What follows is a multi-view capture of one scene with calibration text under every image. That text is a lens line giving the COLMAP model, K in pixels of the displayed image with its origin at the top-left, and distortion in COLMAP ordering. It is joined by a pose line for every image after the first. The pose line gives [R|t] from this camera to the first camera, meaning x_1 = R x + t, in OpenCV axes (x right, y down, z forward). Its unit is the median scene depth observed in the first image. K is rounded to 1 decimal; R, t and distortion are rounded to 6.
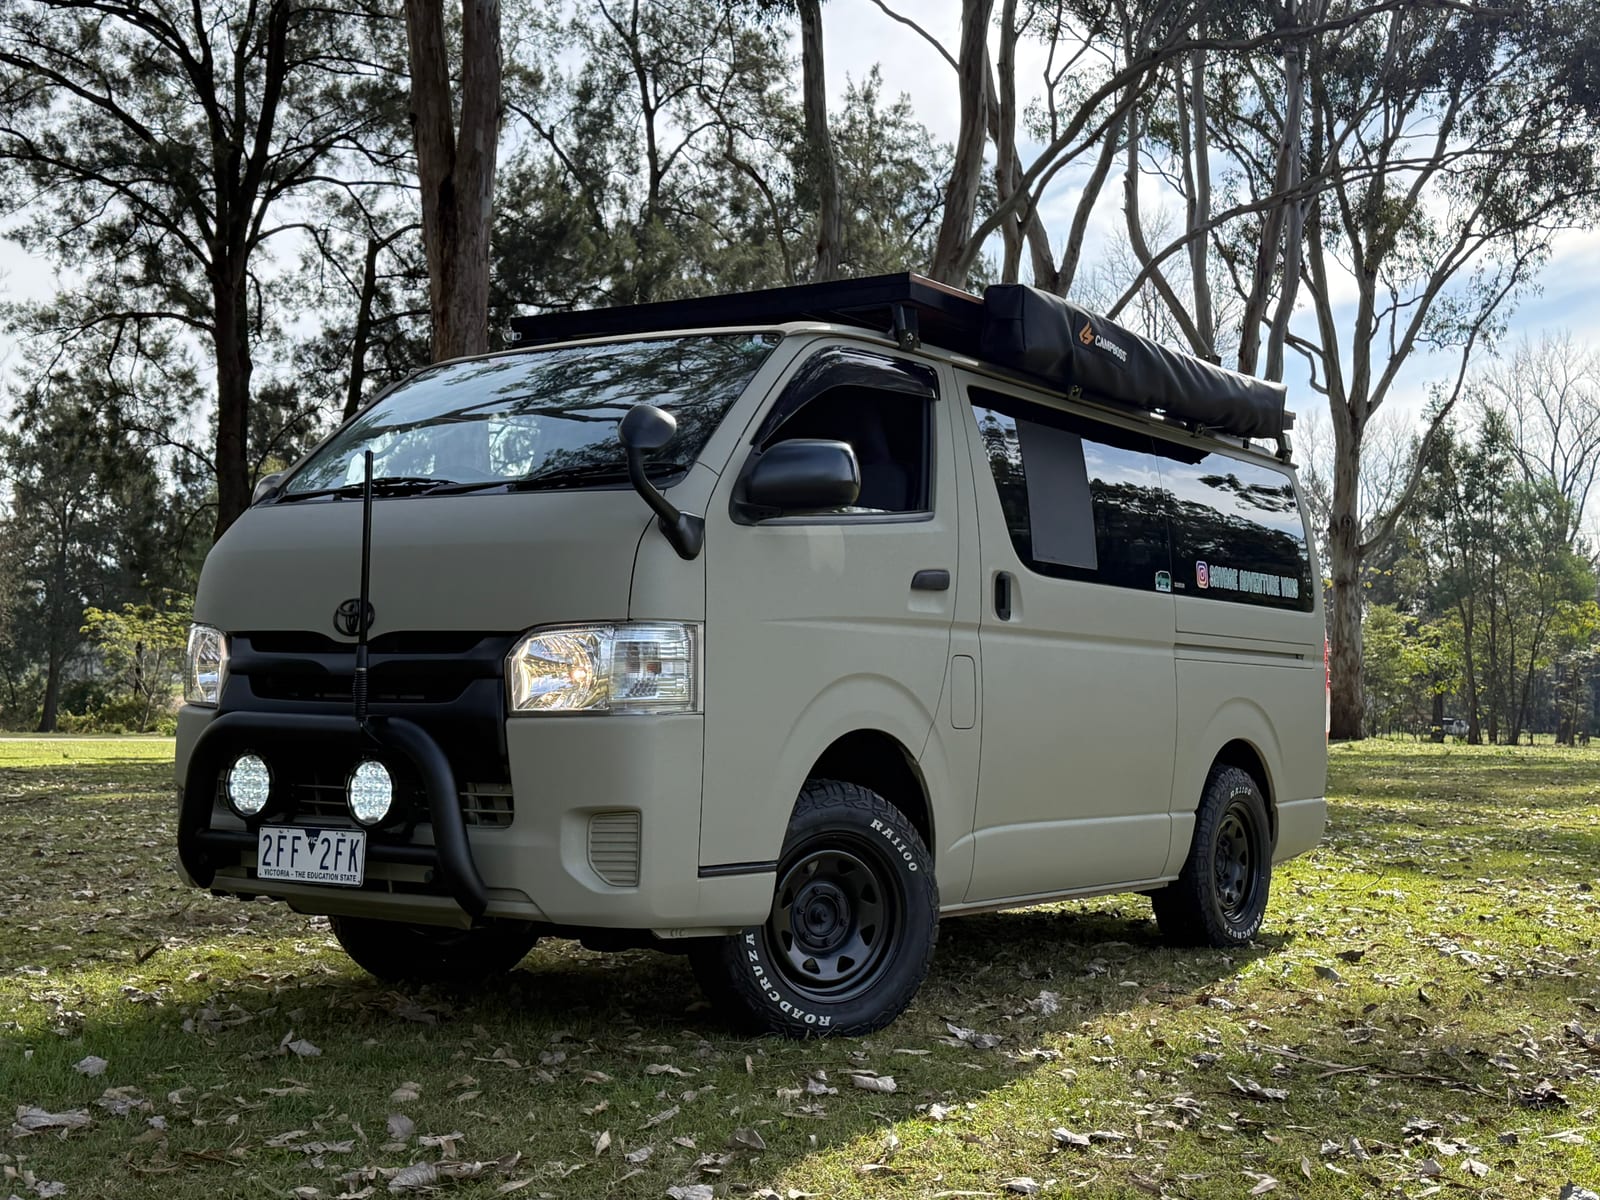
lens RADIAL K [[2040.6, 0, 794.7], [0, 2040.6, 613.6], [0, 0, 1]] dist [0.112583, 0.000000]
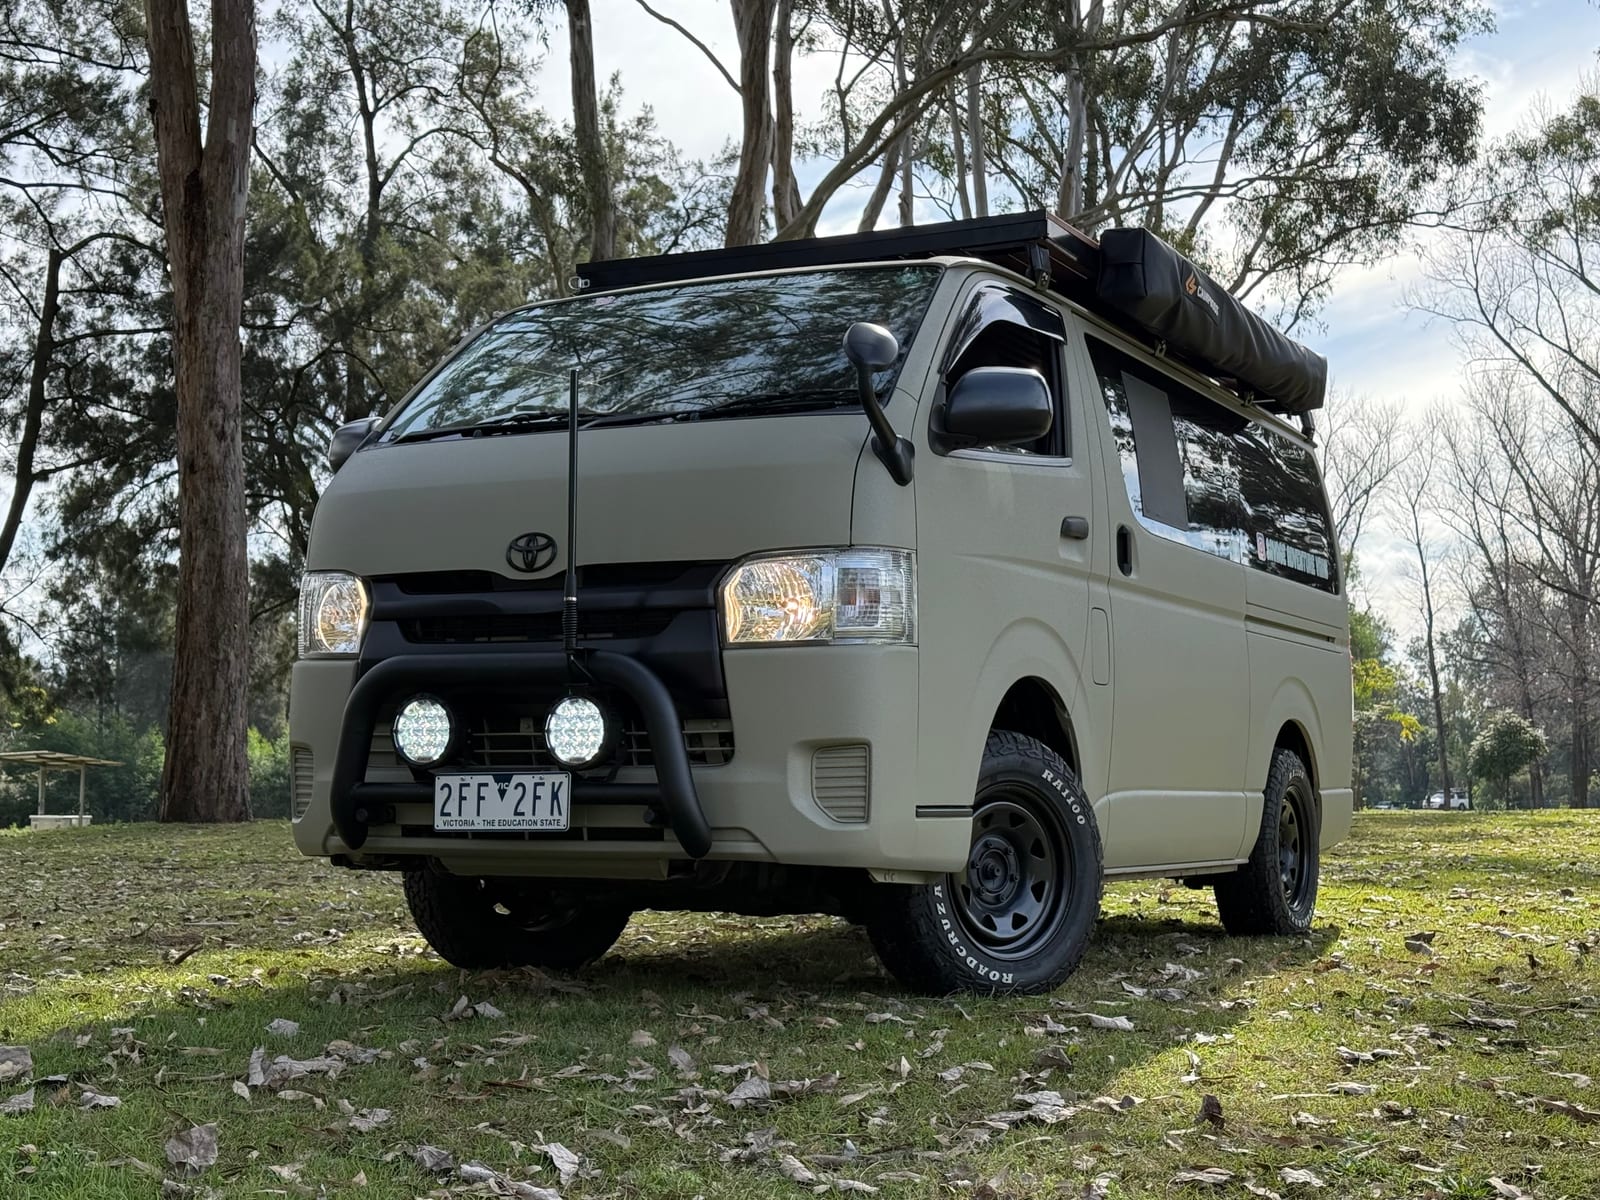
lens RADIAL K [[2282.5, 0, 793.6], [0, 2282.5, 600.2], [0, 0, 1]] dist [0.112409, 0.000000]
pose [[0.991056, -0.005460, 0.133333, -0.216863], [0.010640, 0.999215, -0.038167, 0.059870], [-0.133020, 0.039245, 0.990336, -0.049971]]
